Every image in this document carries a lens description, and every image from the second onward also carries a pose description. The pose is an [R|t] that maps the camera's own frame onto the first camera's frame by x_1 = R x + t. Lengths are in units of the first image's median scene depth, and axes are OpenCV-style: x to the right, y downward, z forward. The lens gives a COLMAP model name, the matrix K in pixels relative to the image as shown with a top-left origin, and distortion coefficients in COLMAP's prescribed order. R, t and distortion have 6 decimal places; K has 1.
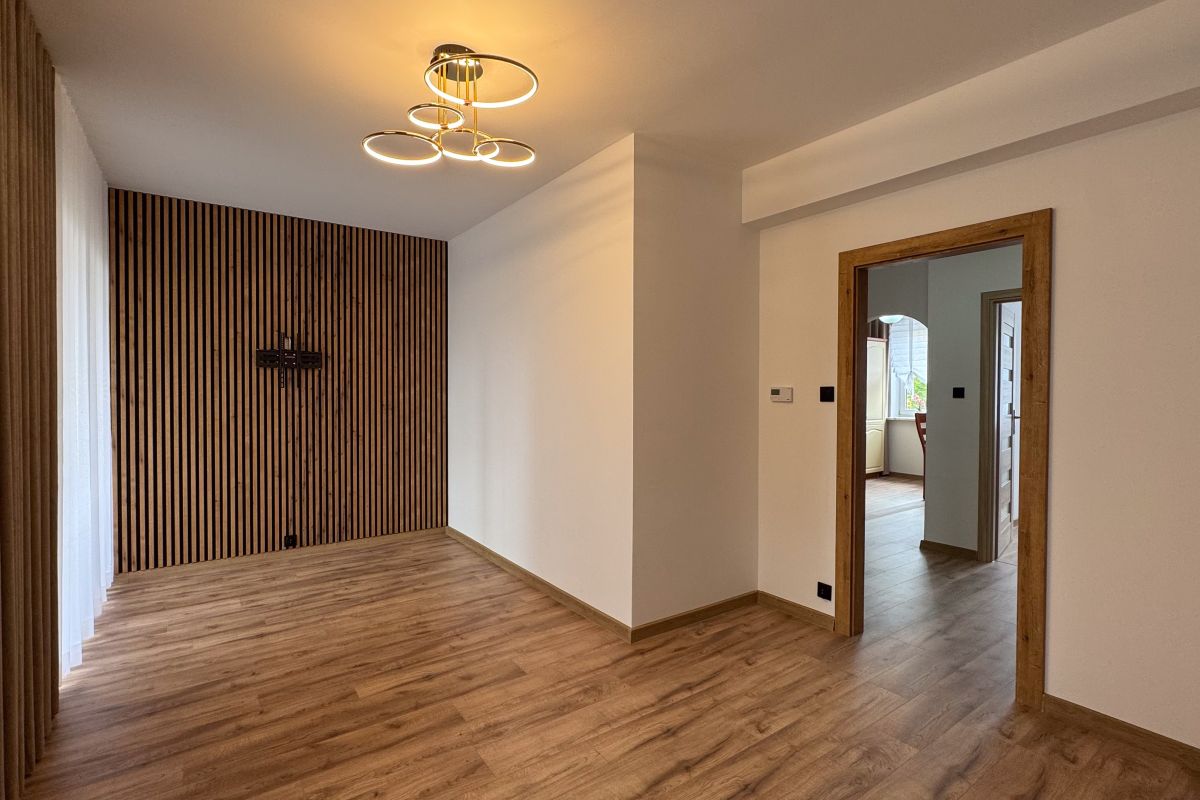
lens RADIAL K [[565.4, 0, 600.0], [0, 565.4, 400.0], [0, 0, 1]] dist [-0.002567, -0.000071]
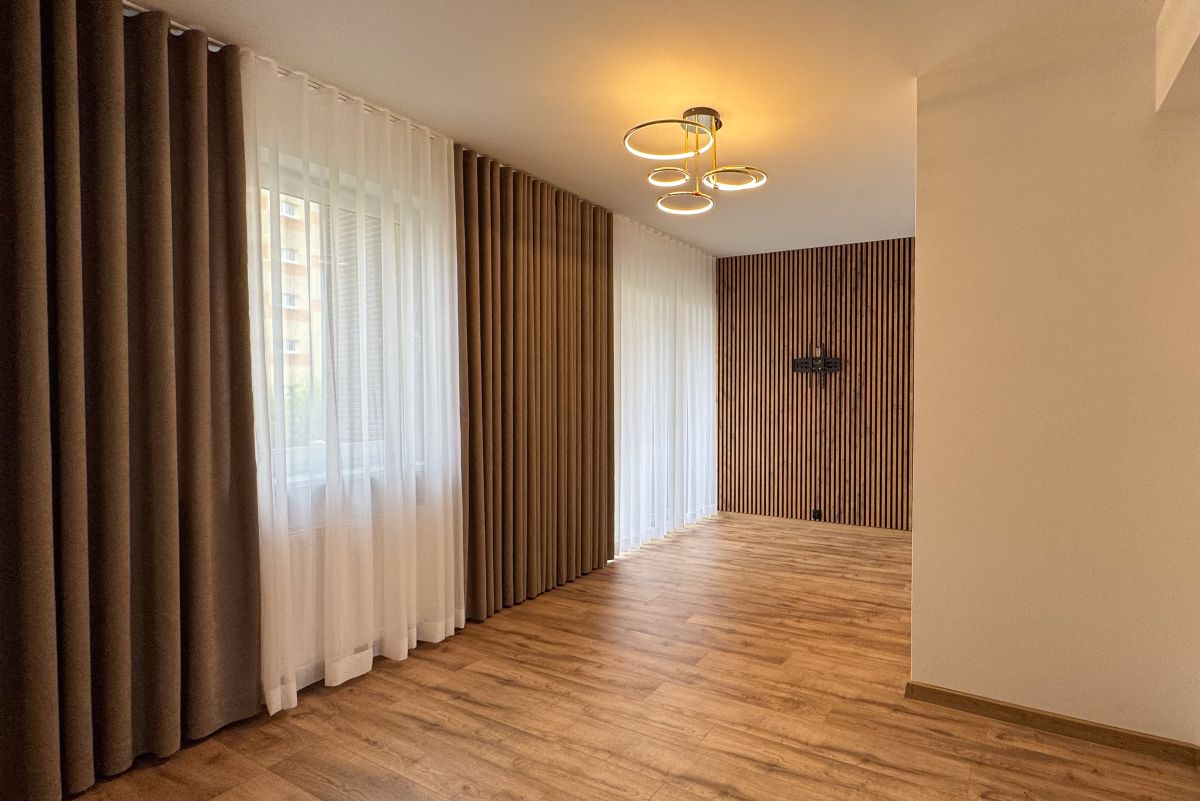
lens RADIAL K [[491.5, 0, 600.0], [0, 491.5, 400.5], [0, 0, 1]] dist [0.000434, 0.000126]
pose [[0.465134, 0.019862, -0.885017, 0.238029], [-0.016561, 0.999769, 0.013734, -0.003791], [0.885085, 0.008269, 0.465355, 0.131523]]
